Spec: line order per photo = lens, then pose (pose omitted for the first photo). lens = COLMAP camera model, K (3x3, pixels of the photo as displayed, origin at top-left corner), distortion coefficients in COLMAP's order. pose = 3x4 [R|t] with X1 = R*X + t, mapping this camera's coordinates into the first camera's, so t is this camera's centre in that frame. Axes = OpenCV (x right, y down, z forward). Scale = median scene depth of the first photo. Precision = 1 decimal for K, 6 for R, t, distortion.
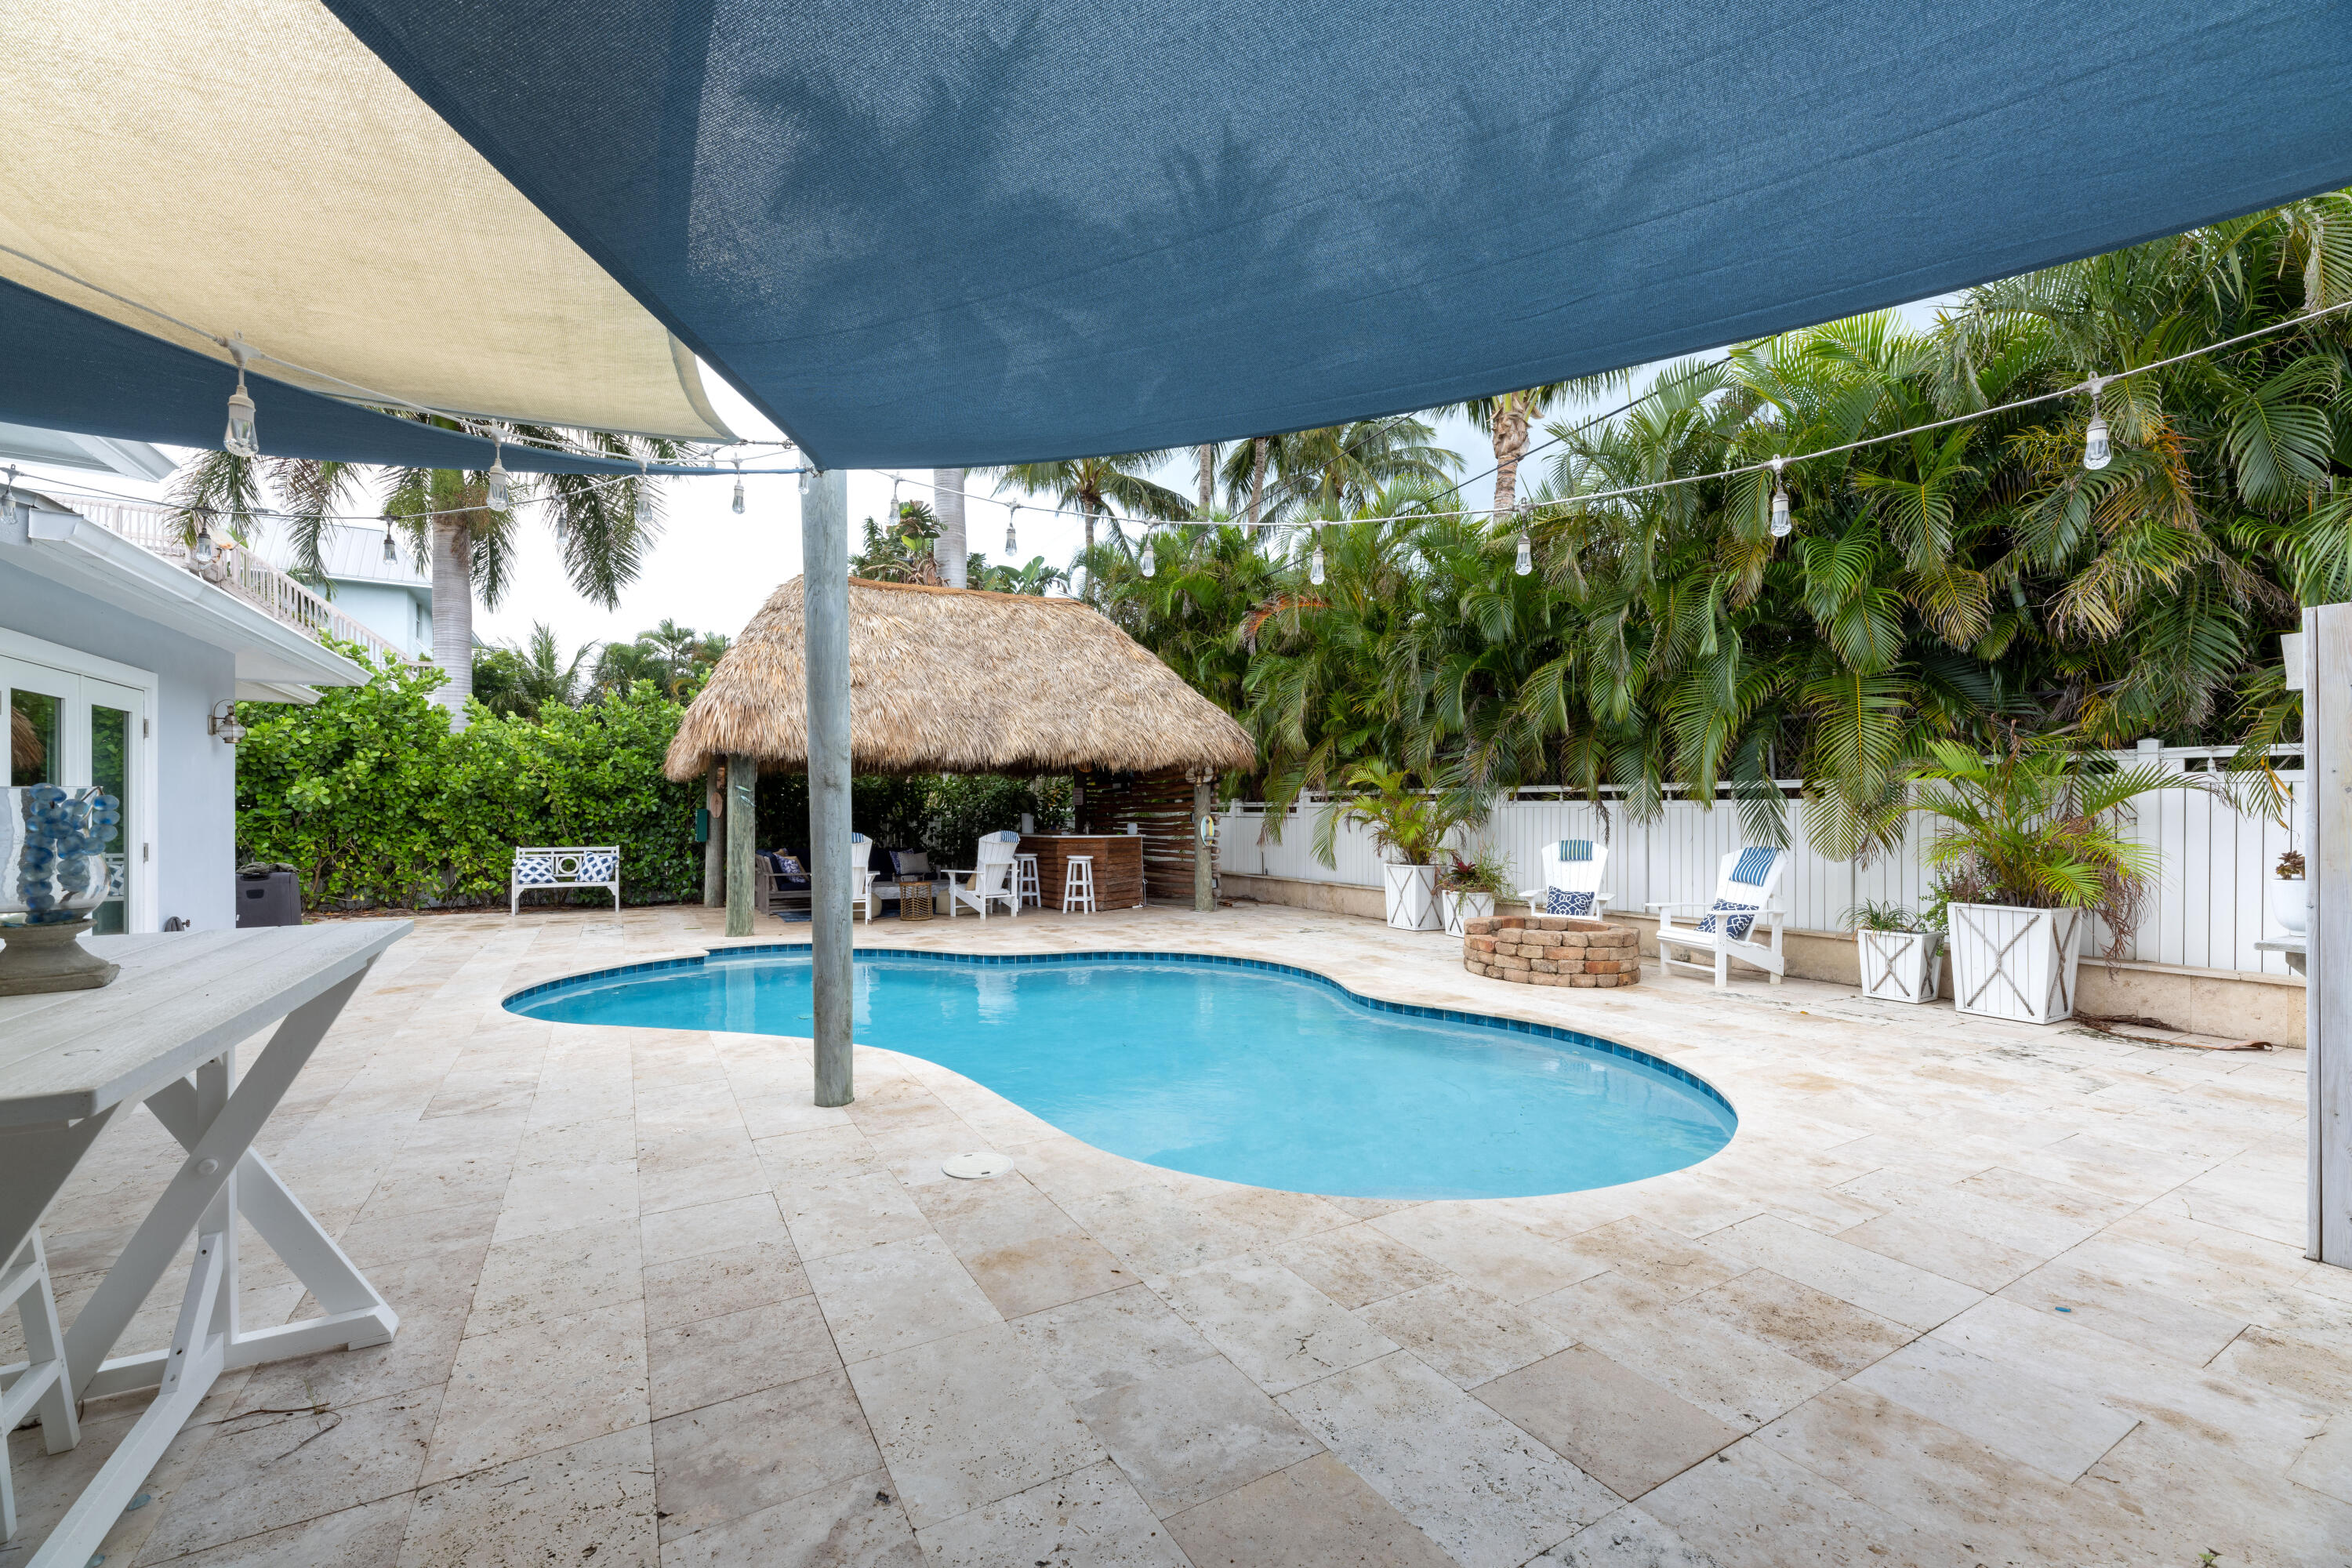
lens RADIAL K [[955.6, 0, 1163.2], [0, 955.6, 781.3], [0, 0, 1]] dist [0.000505, 0.000253]
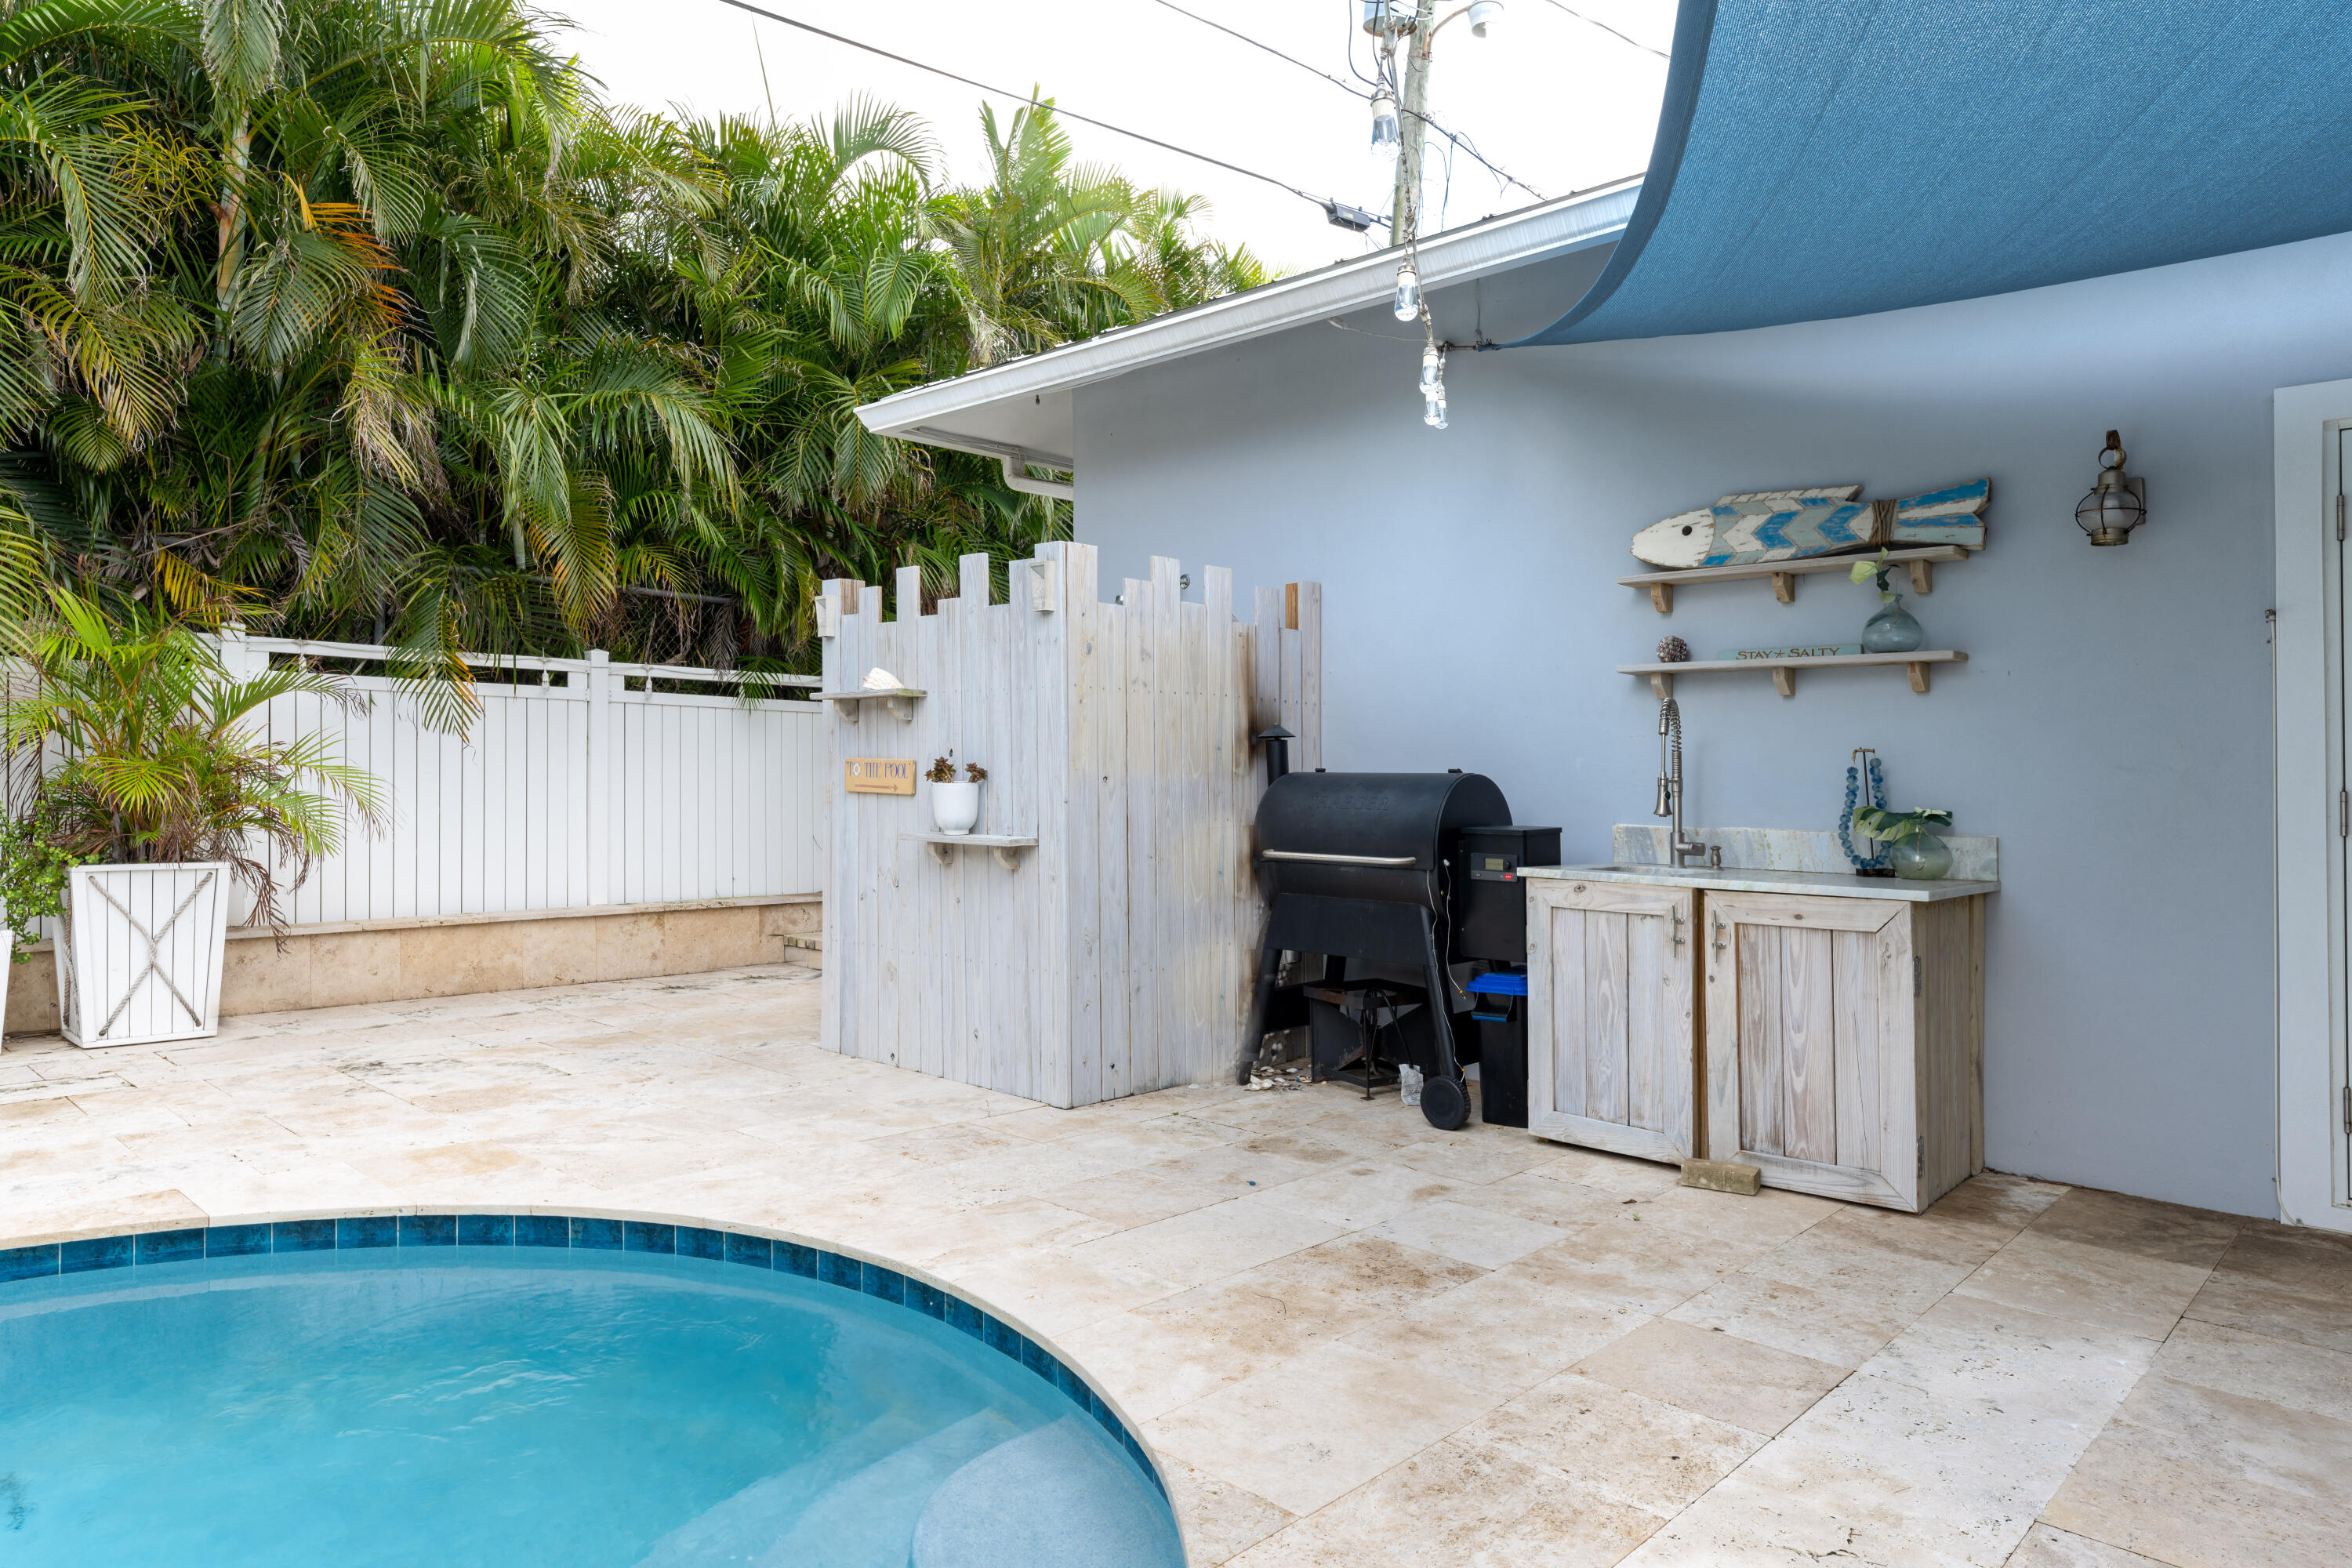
lens RADIAL K [[1456.2, 0, 1177.9], [0, 1456.2, 748.6], [0, 0, 1]] dist [-0.003622, -0.000990]
pose [[-0.286497, 0.012699, 0.957997, -0.542733], [-0.045460, 0.998606, -0.026833, 0.117947], [-0.957002, -0.051238, -0.285521, 1.487647]]
